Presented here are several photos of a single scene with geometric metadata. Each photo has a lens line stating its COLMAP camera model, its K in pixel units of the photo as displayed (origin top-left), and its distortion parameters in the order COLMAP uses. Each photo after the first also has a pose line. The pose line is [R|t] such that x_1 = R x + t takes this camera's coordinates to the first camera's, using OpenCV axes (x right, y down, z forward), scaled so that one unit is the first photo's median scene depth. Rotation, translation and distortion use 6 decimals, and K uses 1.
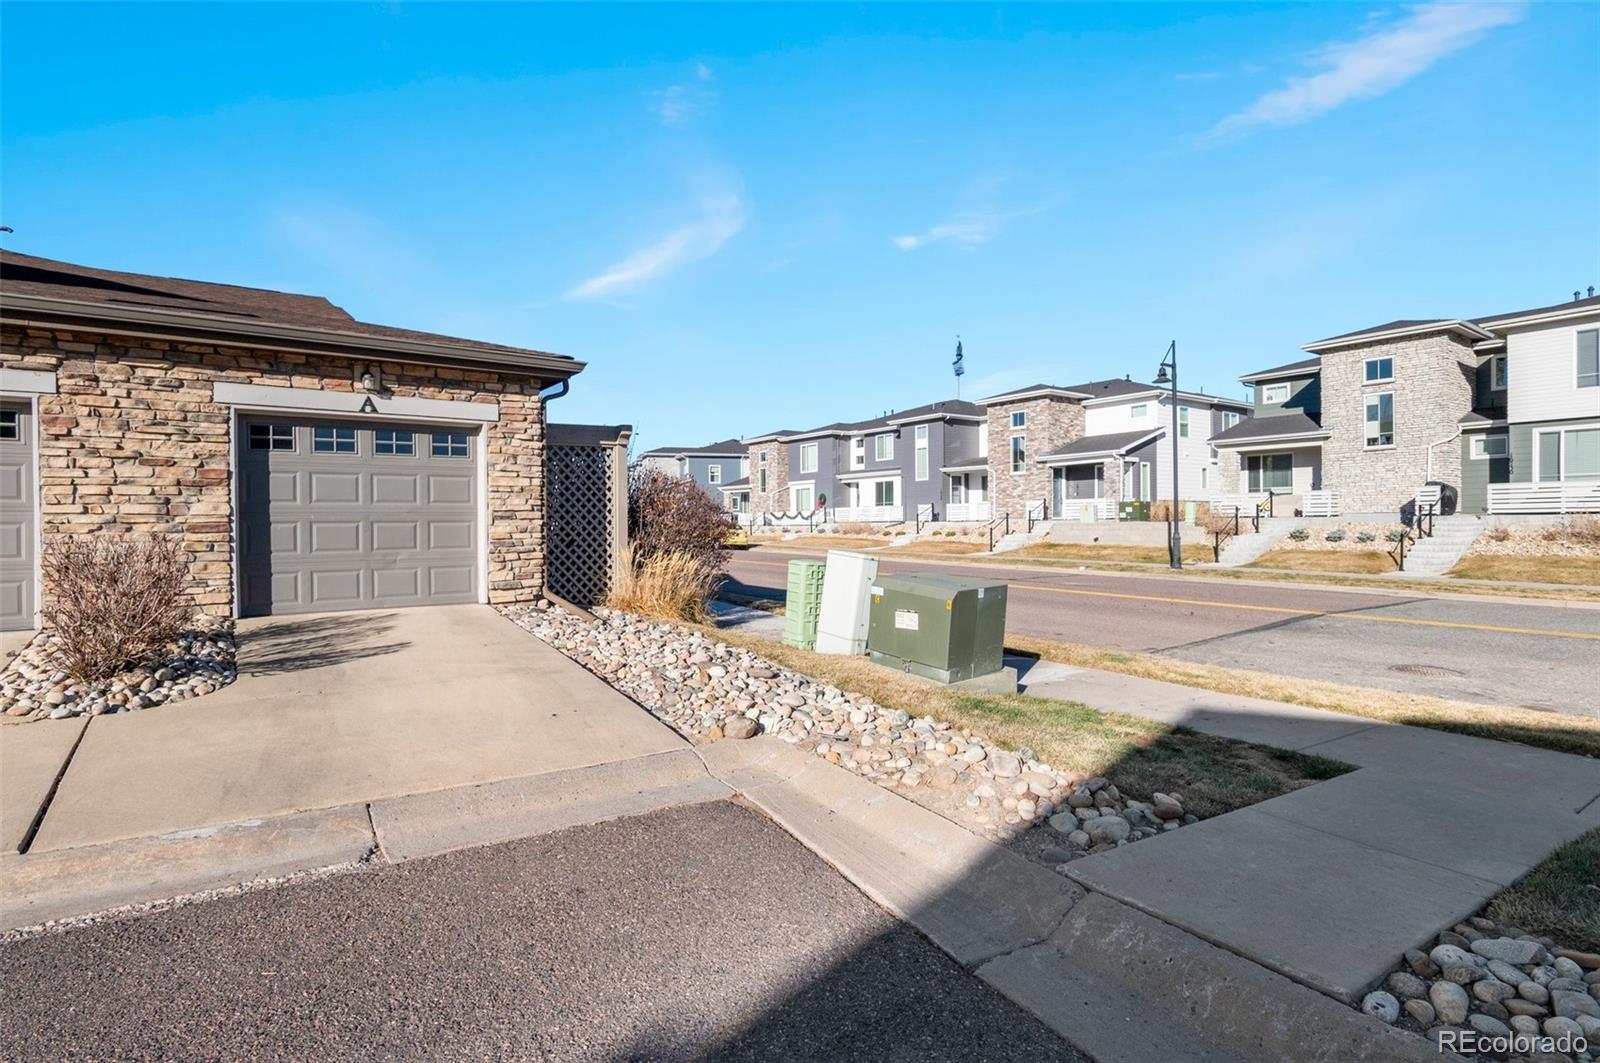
lens RADIAL K [[794.4, 0, 790.9], [0, 794.4, 525.3], [0, 0, 1]] dist [-0.011937, -0.001225]
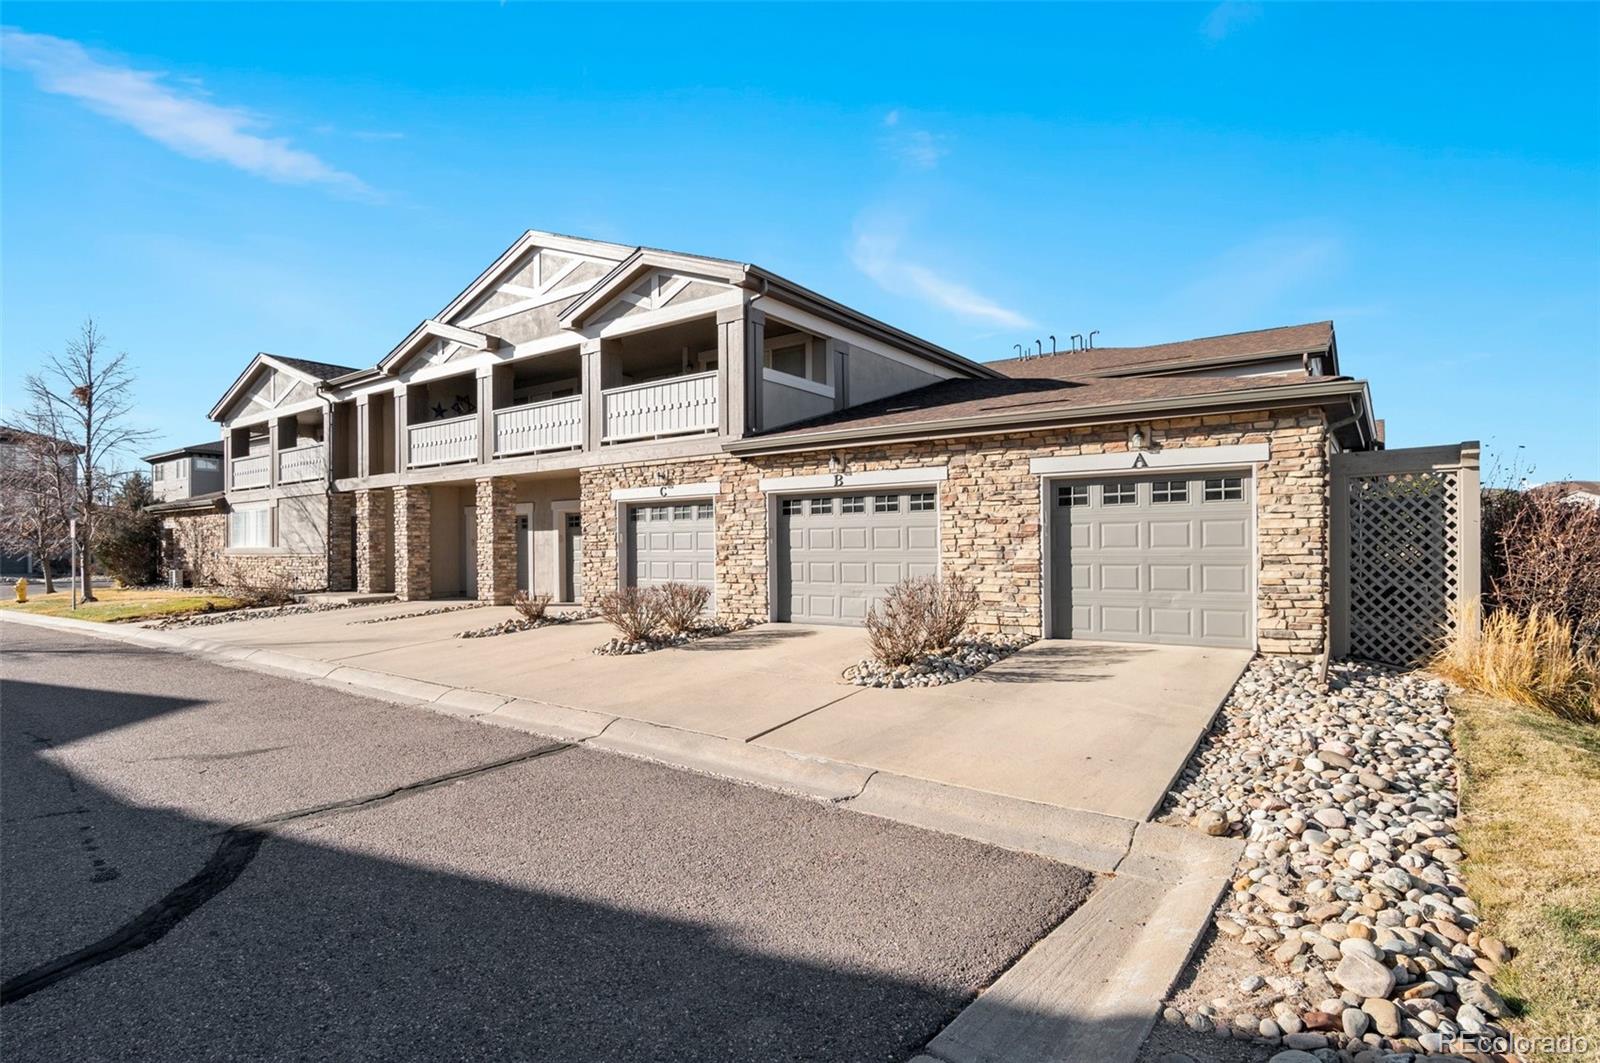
lens RADIAL K [[794.4, 0, 791.2], [0, 794.4, 543.3], [0, 0, 1]] dist [-0.011937, -0.001225]
pose [[0.340130, -0.005203, -0.940364, 0.367396], [-0.001037, 0.999982, -0.005908, -0.029188], [0.940378, 0.002985, 0.340118, 0.159207]]
